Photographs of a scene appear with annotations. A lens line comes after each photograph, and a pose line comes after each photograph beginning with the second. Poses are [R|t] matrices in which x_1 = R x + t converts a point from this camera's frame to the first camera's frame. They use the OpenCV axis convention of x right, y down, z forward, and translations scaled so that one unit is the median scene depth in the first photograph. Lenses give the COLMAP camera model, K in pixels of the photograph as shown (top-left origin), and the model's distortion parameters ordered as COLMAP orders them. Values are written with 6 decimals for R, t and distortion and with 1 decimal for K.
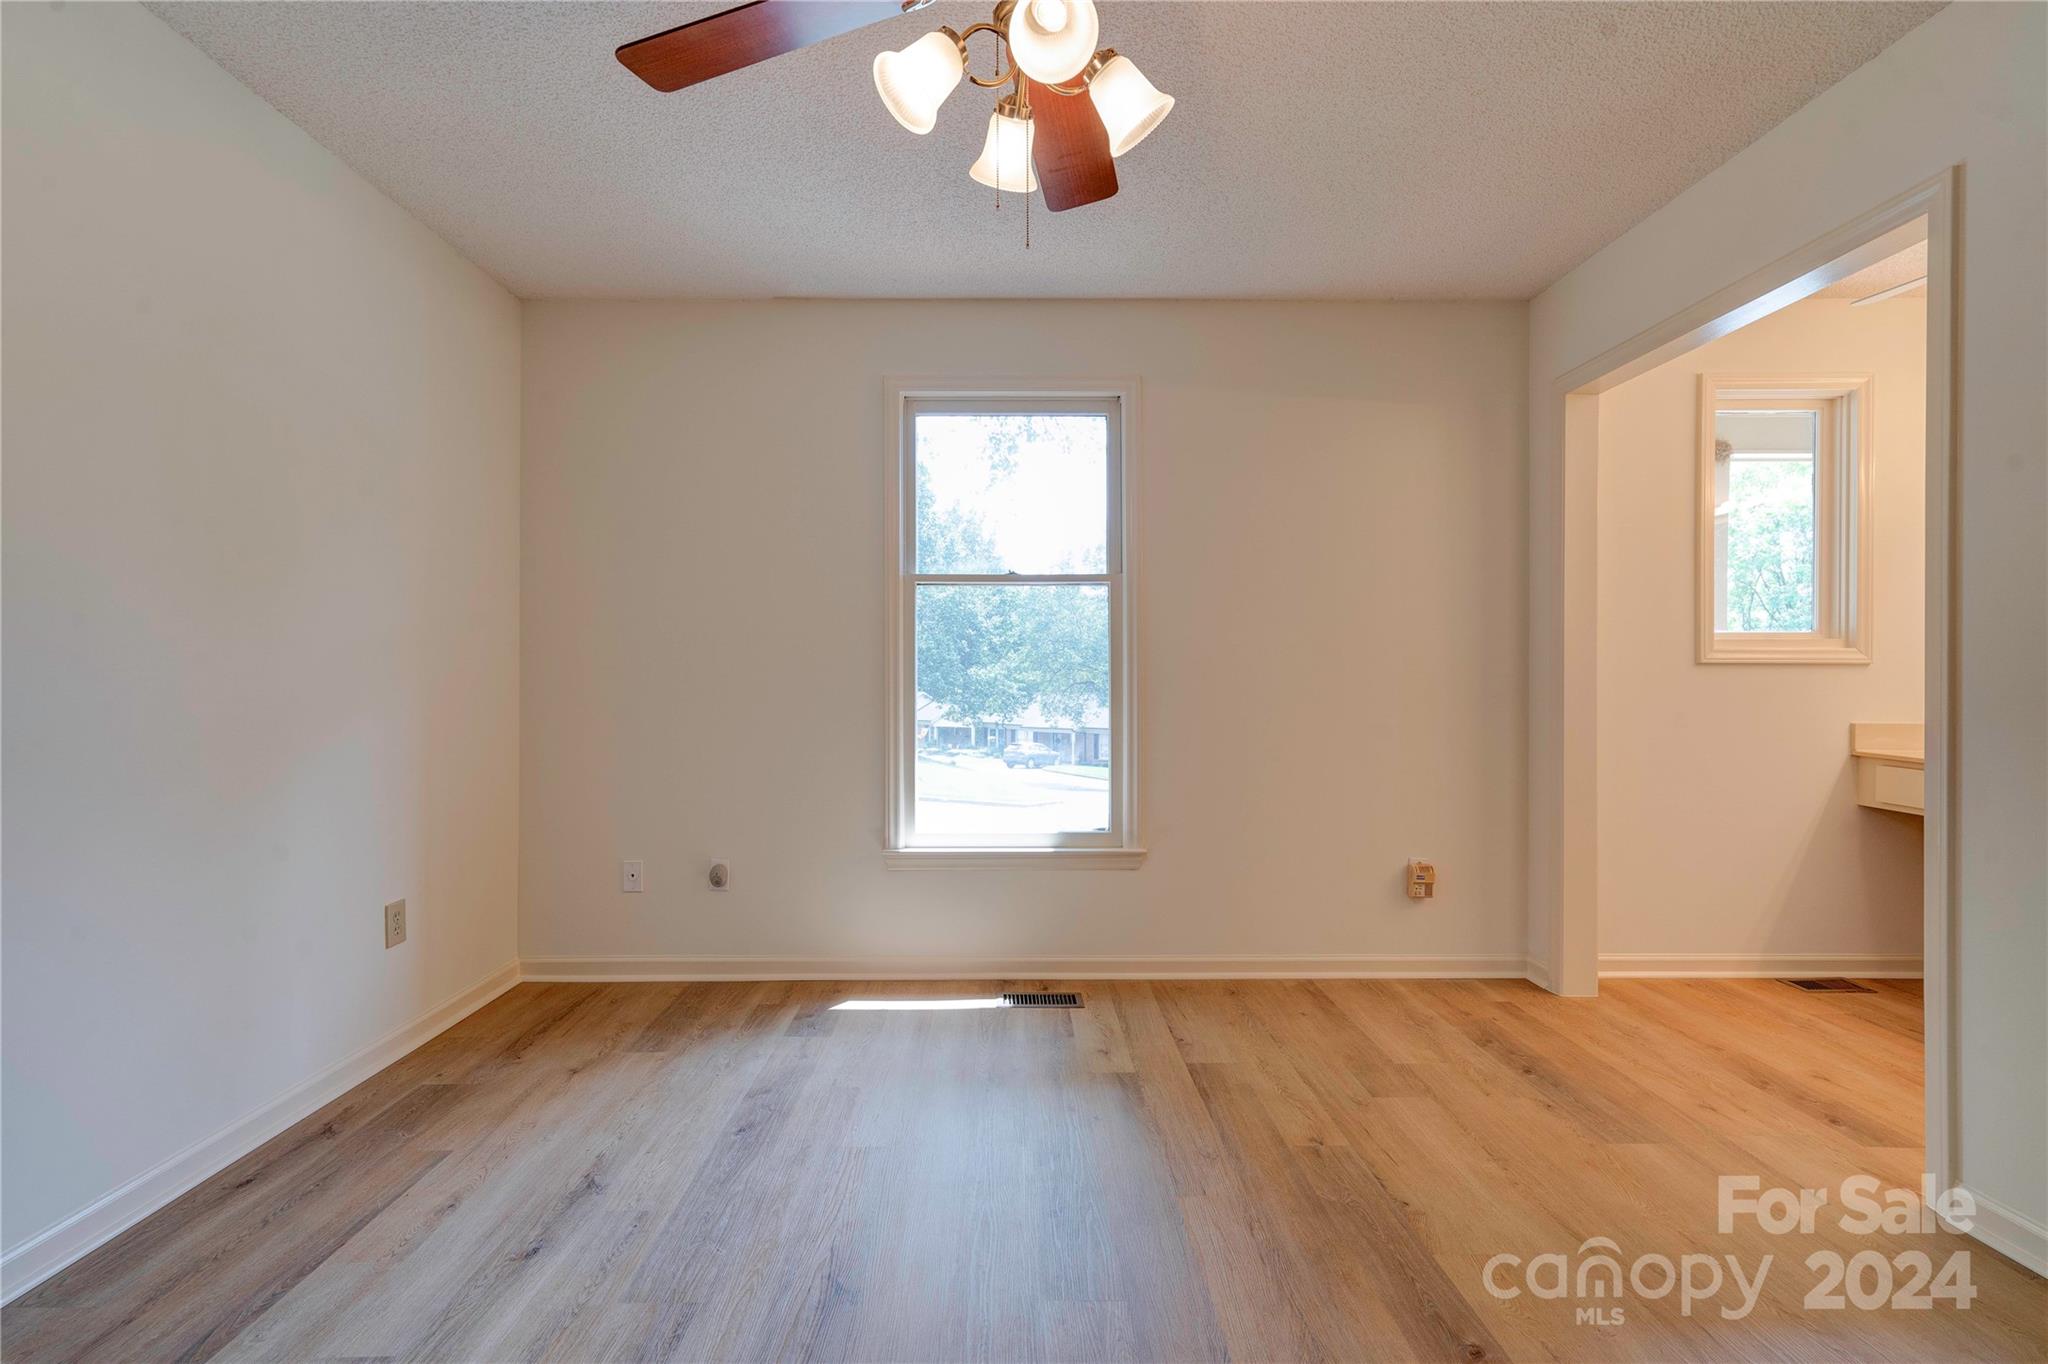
lens RADIAL K [[937.1, 0, 1013.4], [0, 937.1, 681.0], [0, 0, 1]] dist [-0.010002, 0.013807]
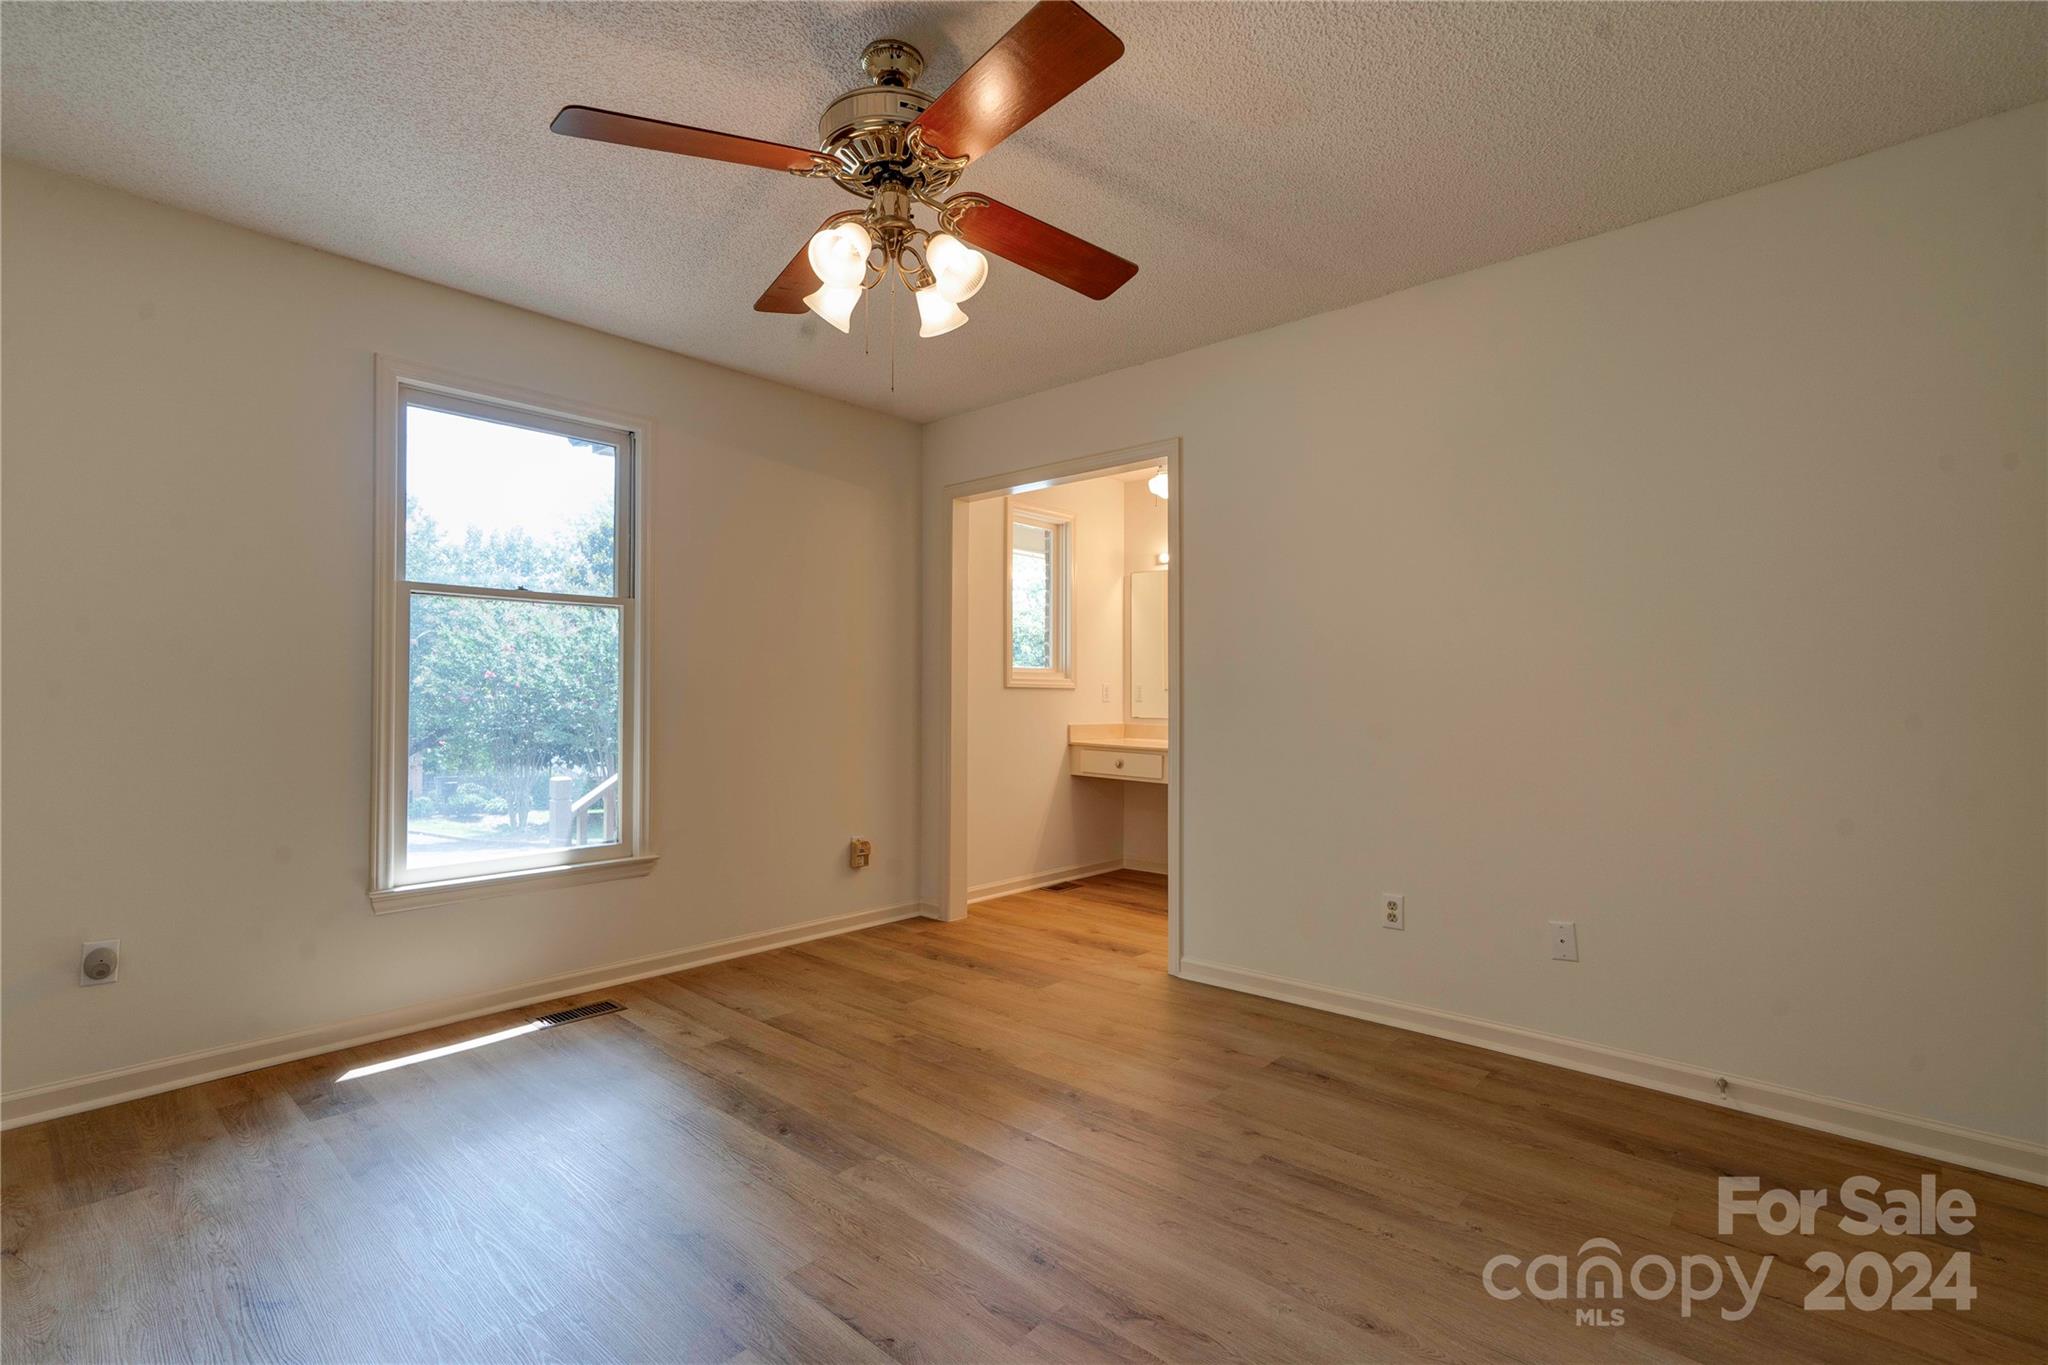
lens RADIAL K [[931.3, 0, 1008.0], [0, 931.3, 684.7], [0, 0, 1]] dist [-0.005574, 0.009789]
pose [[0.682785, 0.010433, 0.730545, -0.390169], [0.001764, 0.999872, -0.015927, 0.000982], [-0.730617, 0.012163, 0.682679, -0.032952]]
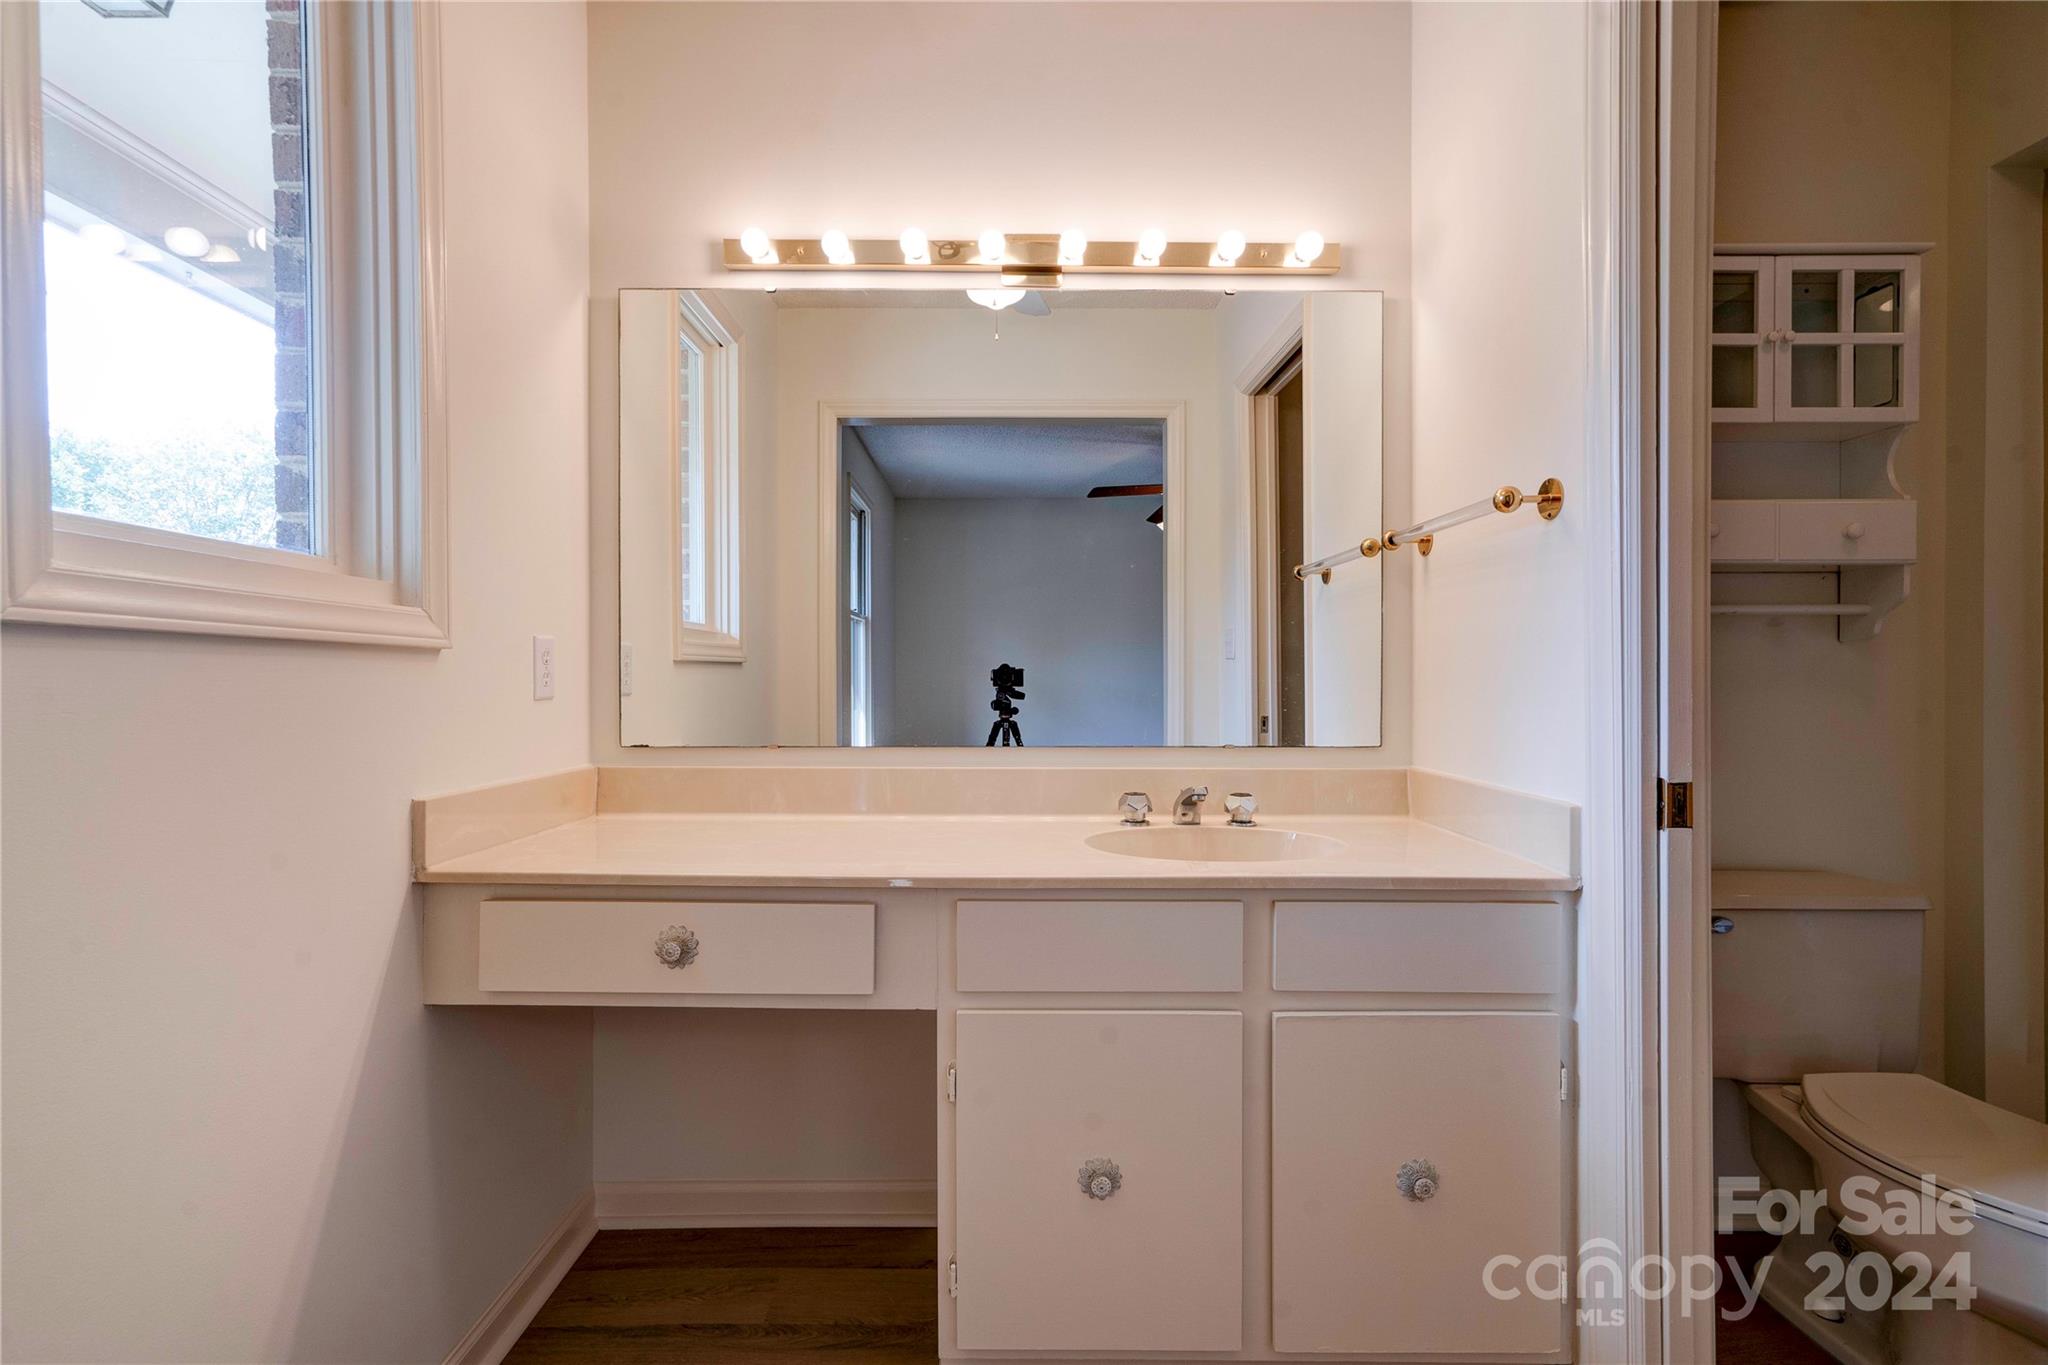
lens RADIAL K [[911.5, 0, 993.7], [0, 911.5, 691.0], [0, 0, 1]] dist [0.001776, 0.000597]
pose [[0.007285, -0.006197, 0.999954, 0.558041], [0.010677, 0.999924, 0.006119, 0.000263], [-0.999916, 0.010632, 0.007351, 0.813877]]
